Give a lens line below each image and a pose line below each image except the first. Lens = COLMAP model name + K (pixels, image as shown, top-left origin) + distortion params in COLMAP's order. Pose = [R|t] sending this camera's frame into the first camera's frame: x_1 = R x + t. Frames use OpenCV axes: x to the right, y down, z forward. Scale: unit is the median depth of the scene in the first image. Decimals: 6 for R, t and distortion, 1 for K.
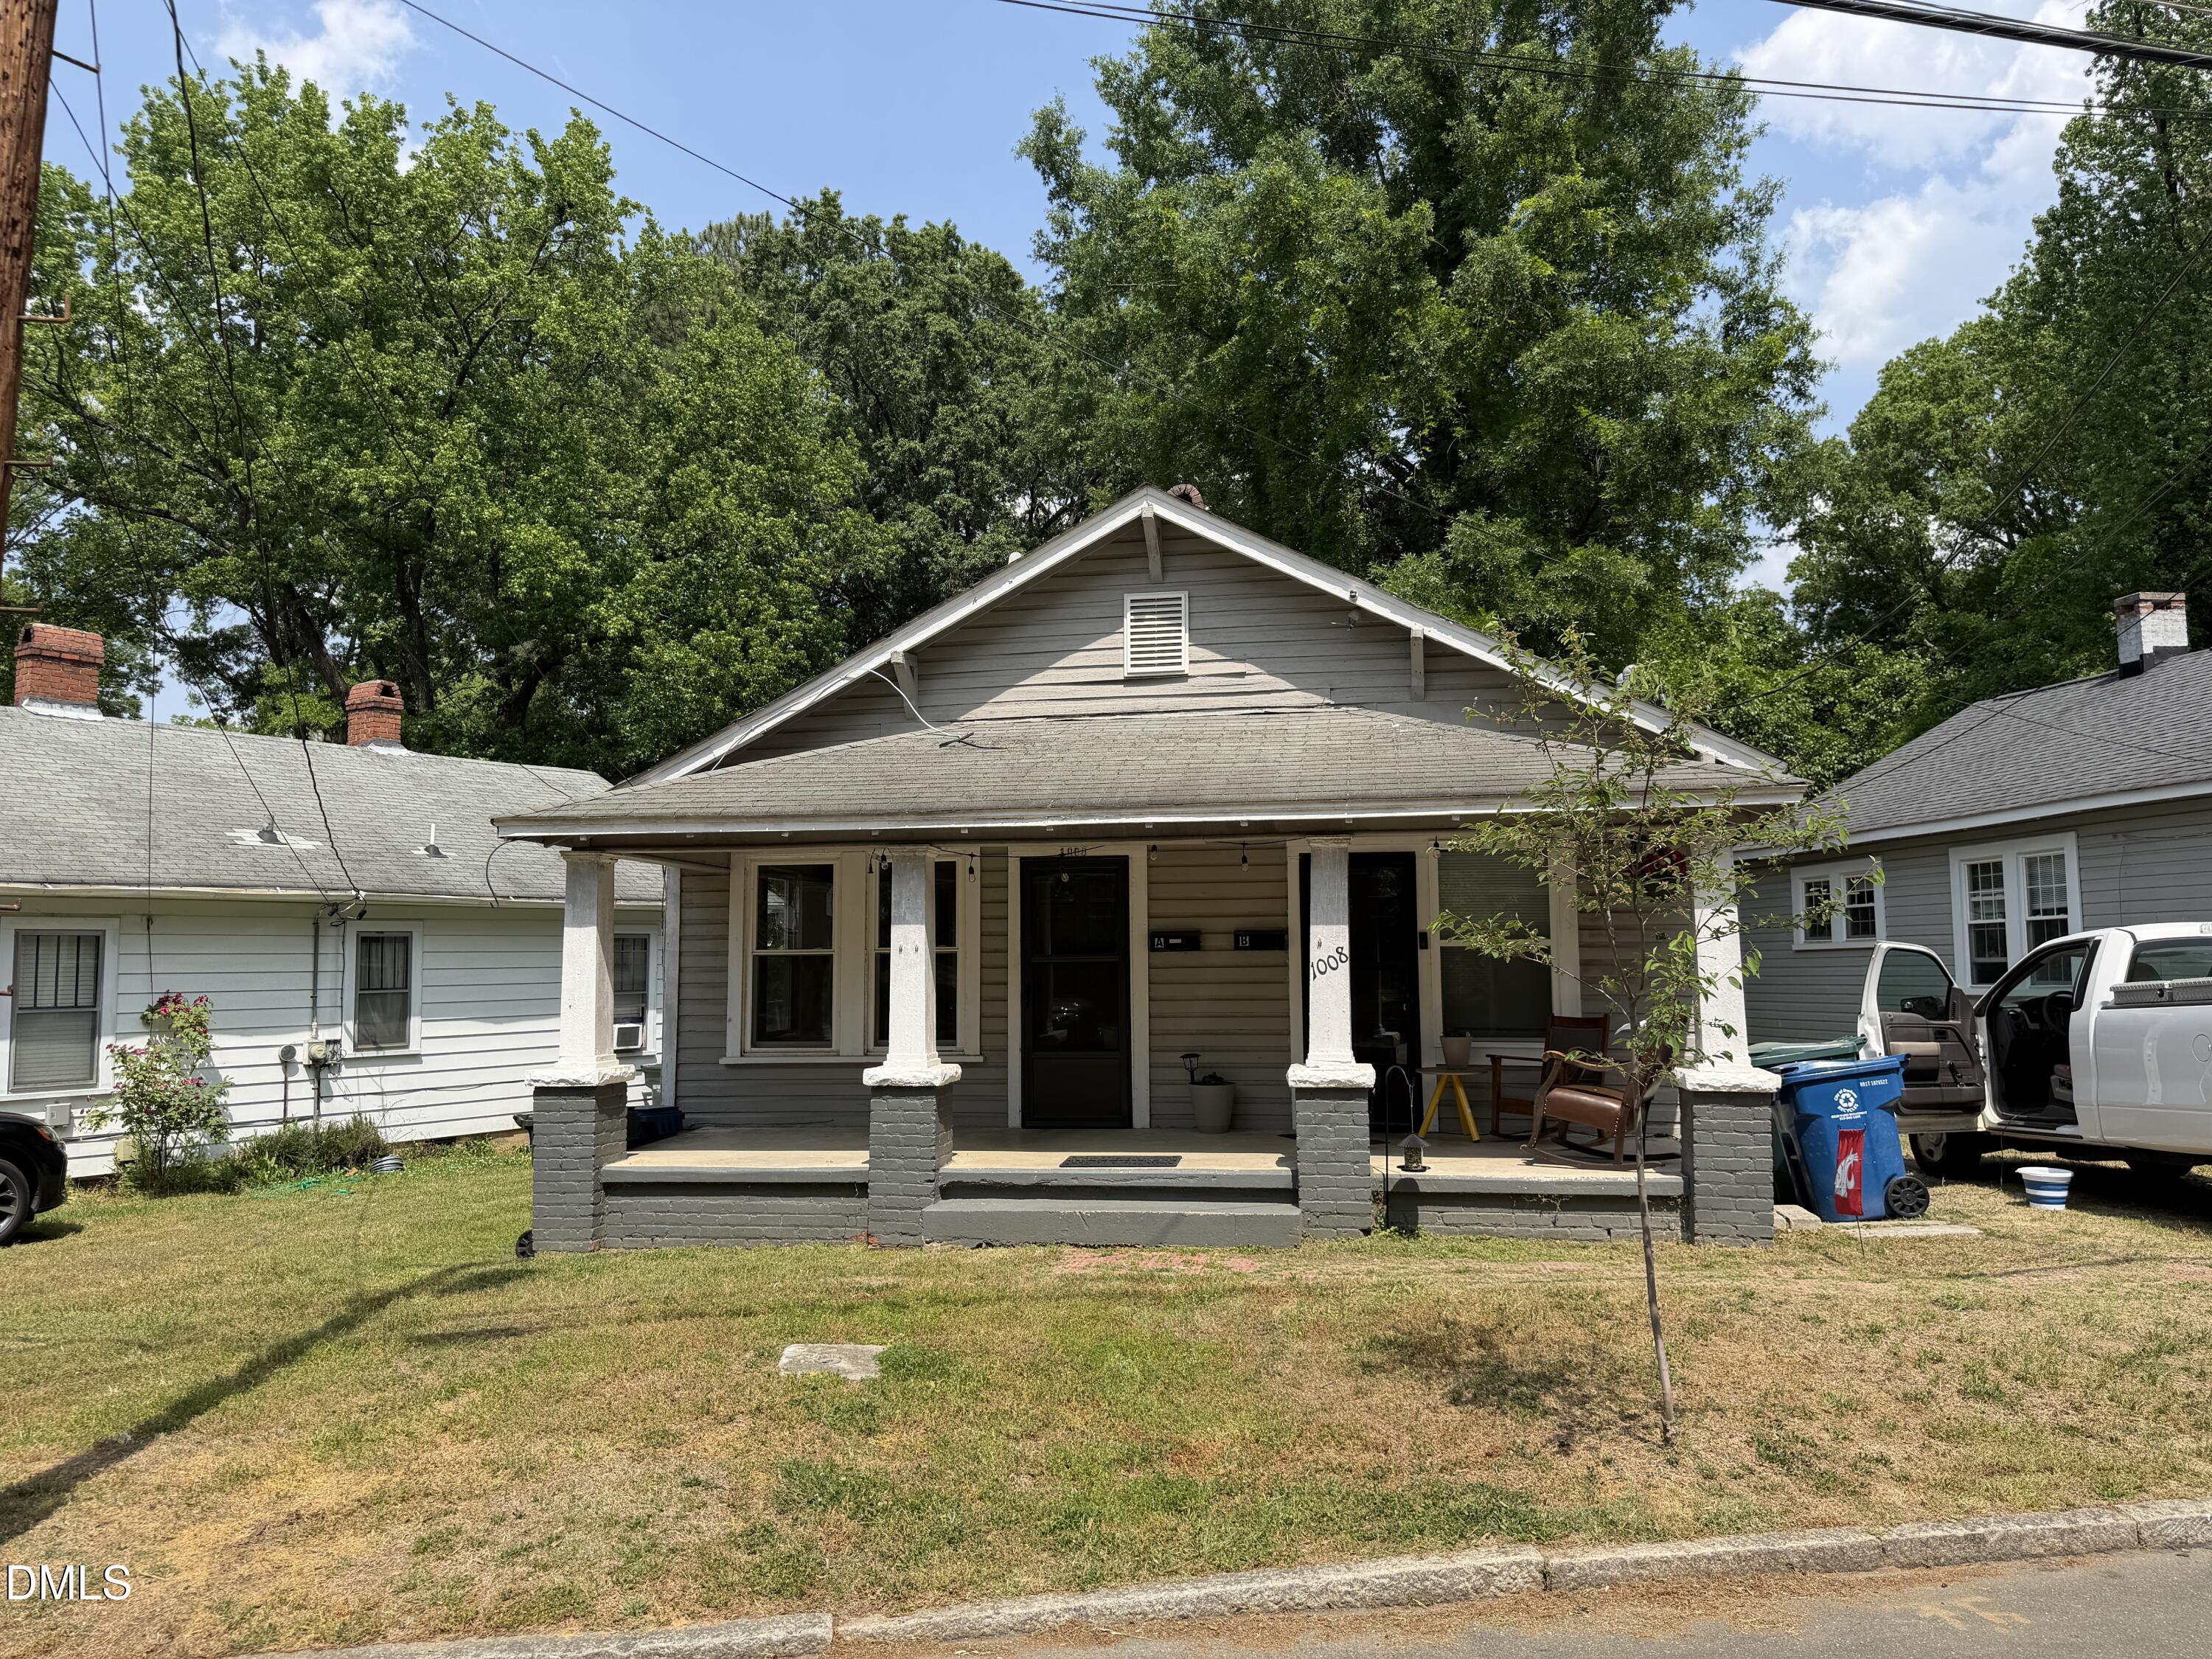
lens RADIAL K [[1581.7, 0, 1106.0], [0, 1581.7, 829.5], [0, 0, 1]] dist [0.050774, -0.045134]
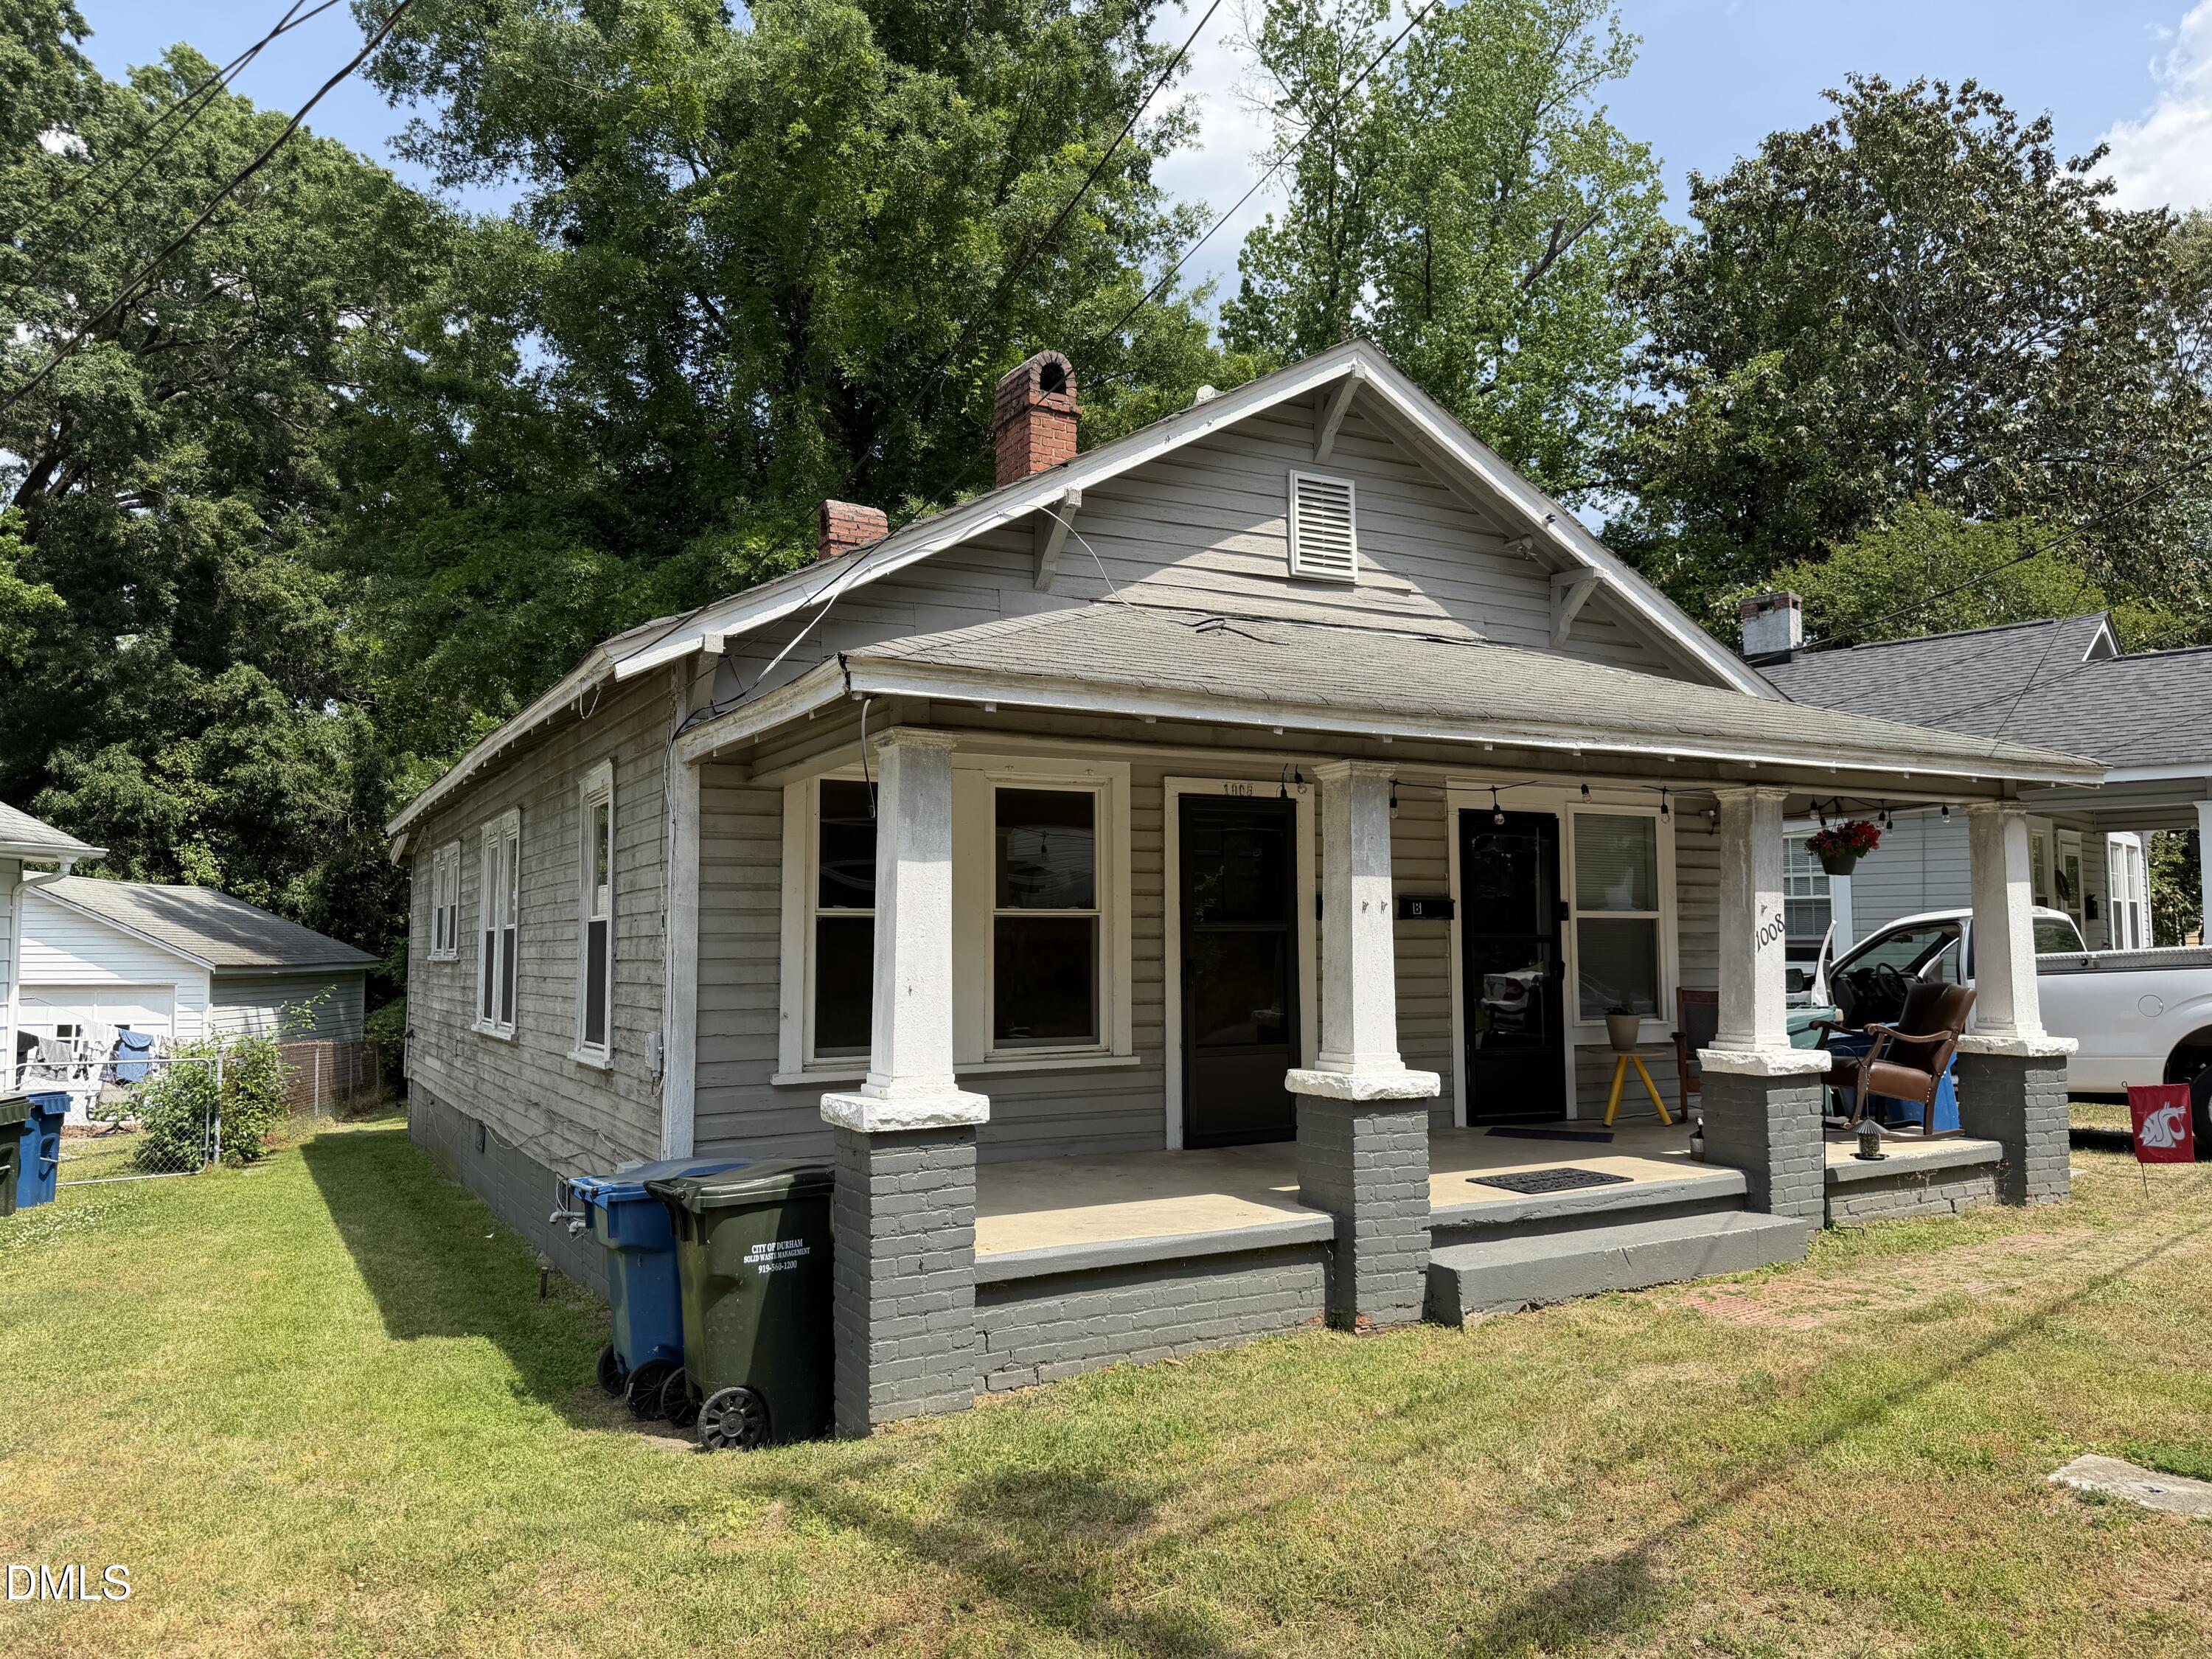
lens RADIAL K [[1597.3, 0, 1103.8], [0, 1597.3, 839.3], [0, 0, 1]] dist [0.014733, -0.003589]
pose [[0.776030, 0.046536, 0.628977, -0.549625], [-0.054047, 0.998512, -0.007194, 0.046561], [-0.628376, -0.028411, 0.777390, 0.421408]]
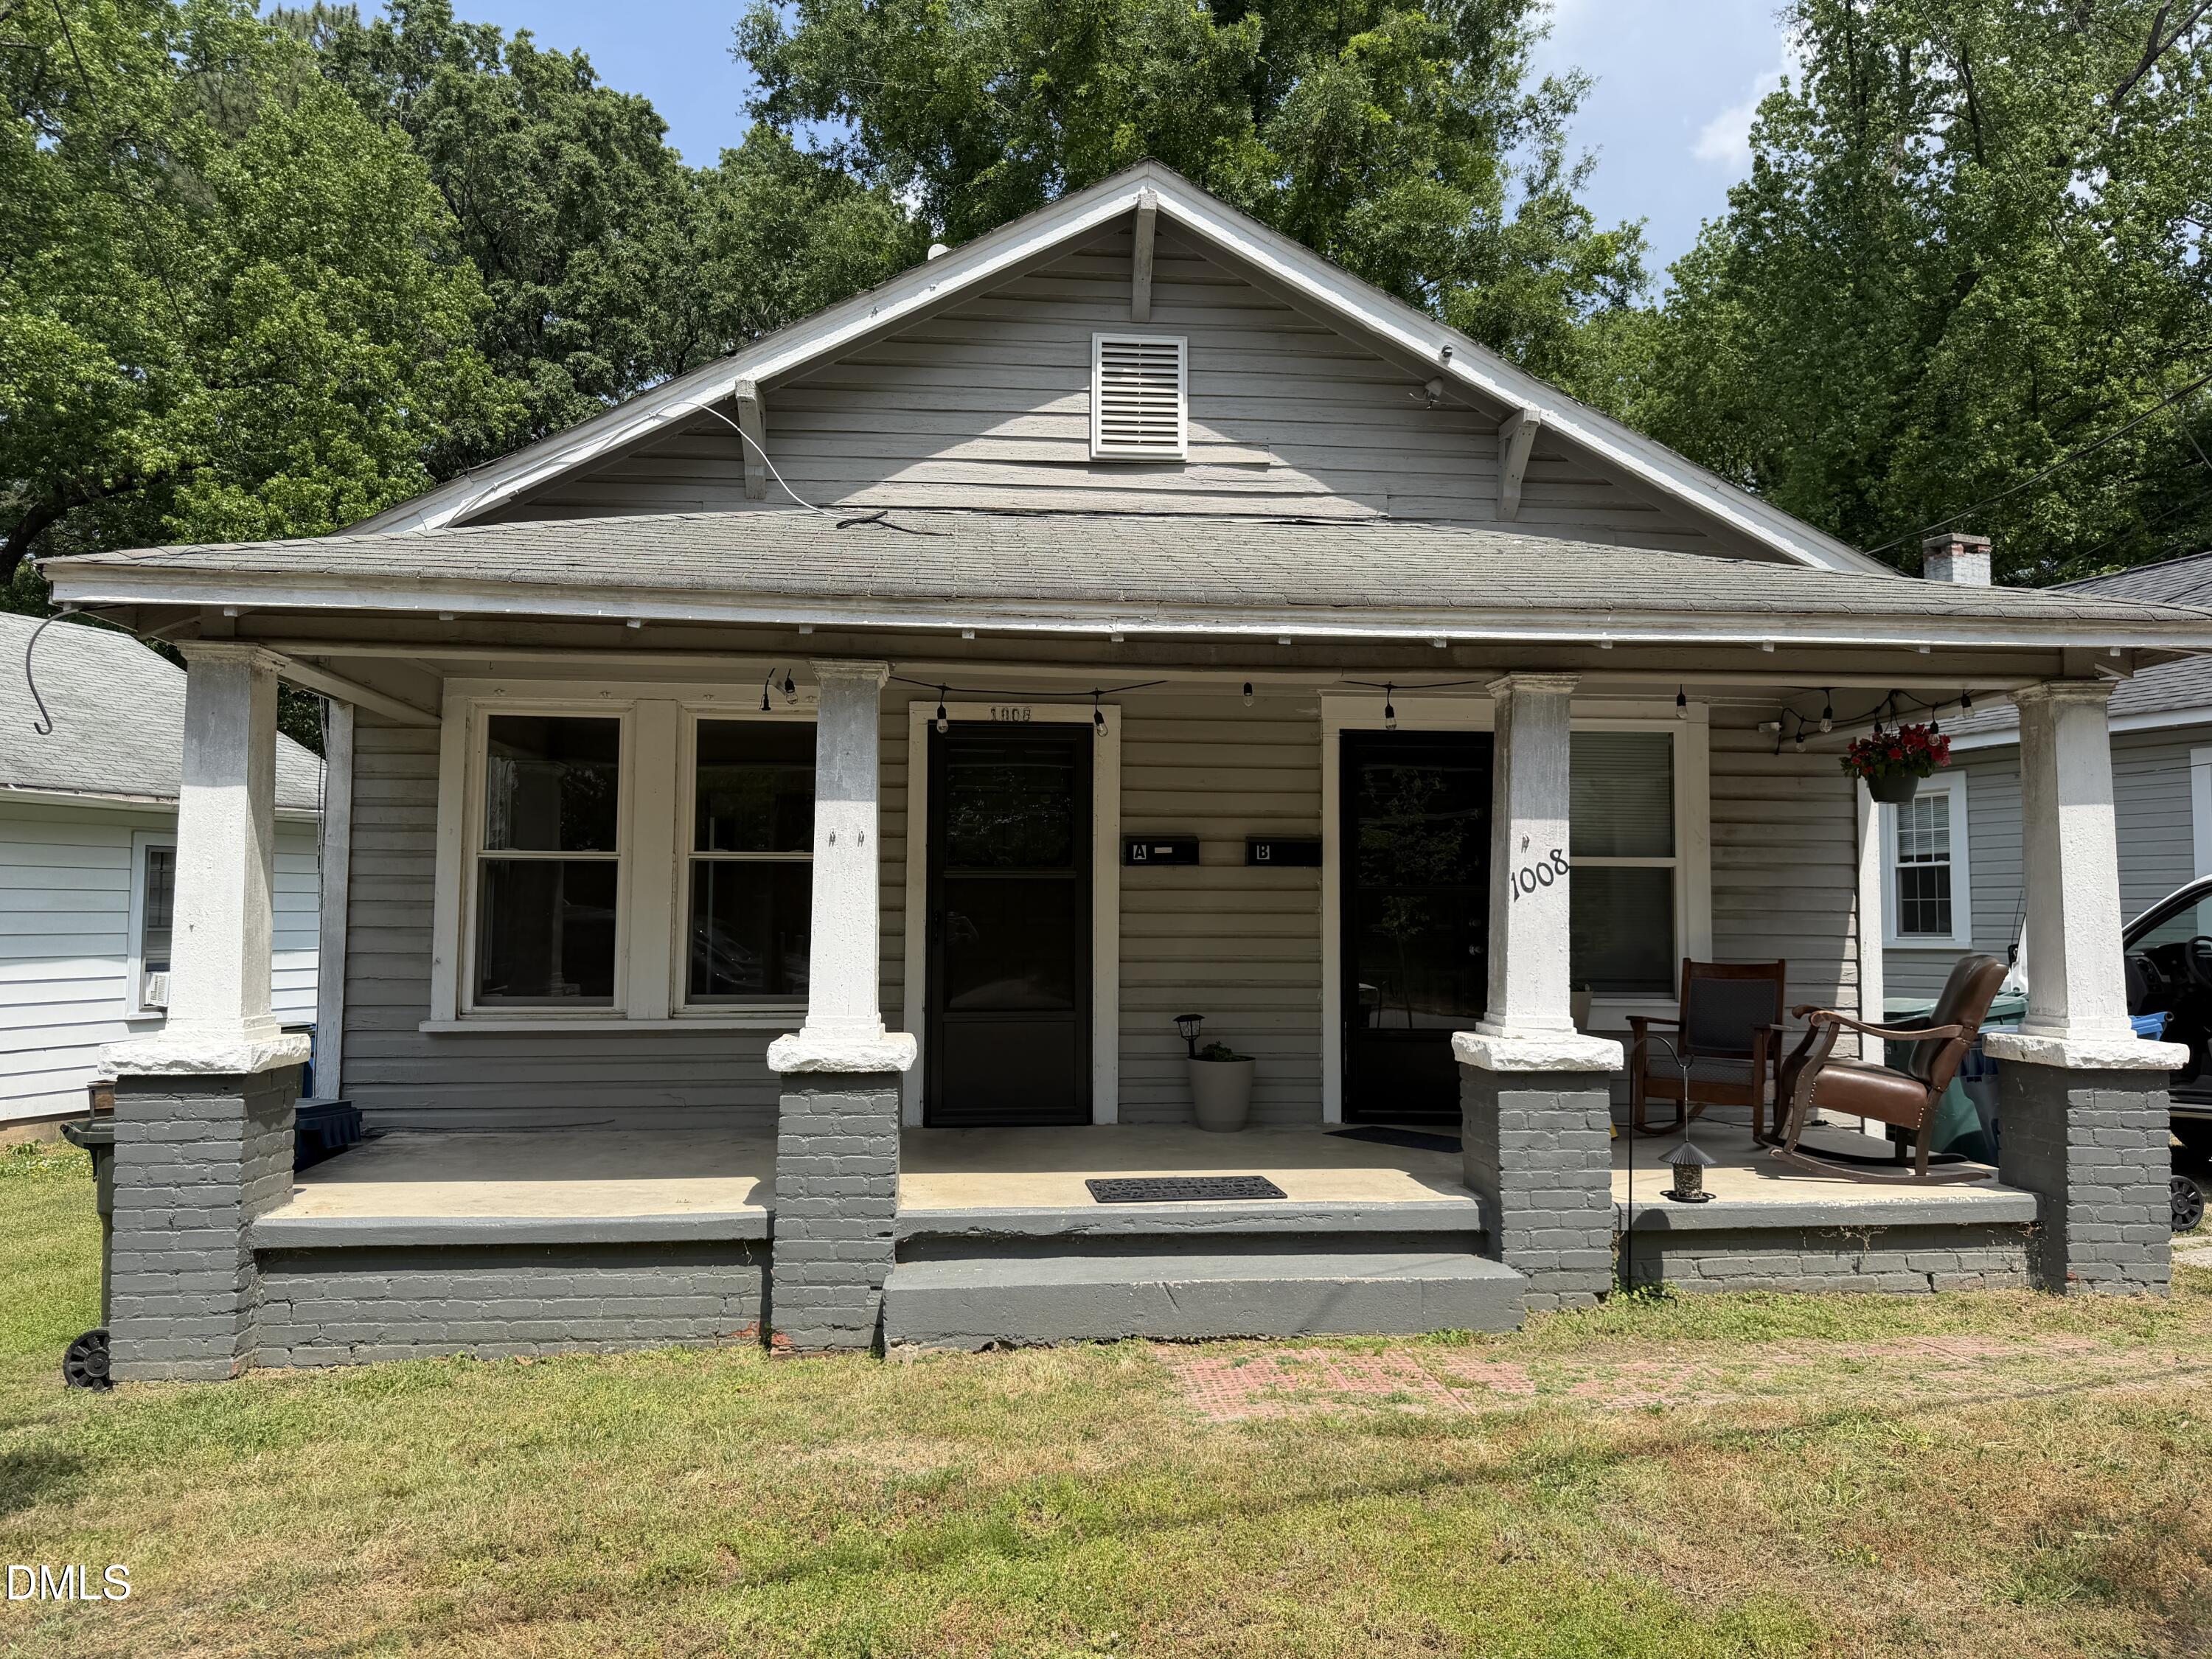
lens RADIAL K [[1584.5, 0, 1099.6], [0, 1584.5, 833.2], [0, 0, 1]] dist [0.024079, -0.036148]
pose [[0.965831, 0.028750, 0.257574, -0.150821], [-0.036072, 0.999067, 0.023743, 0.046024], [-0.256651, -0.032223, 0.965967, 0.335457]]
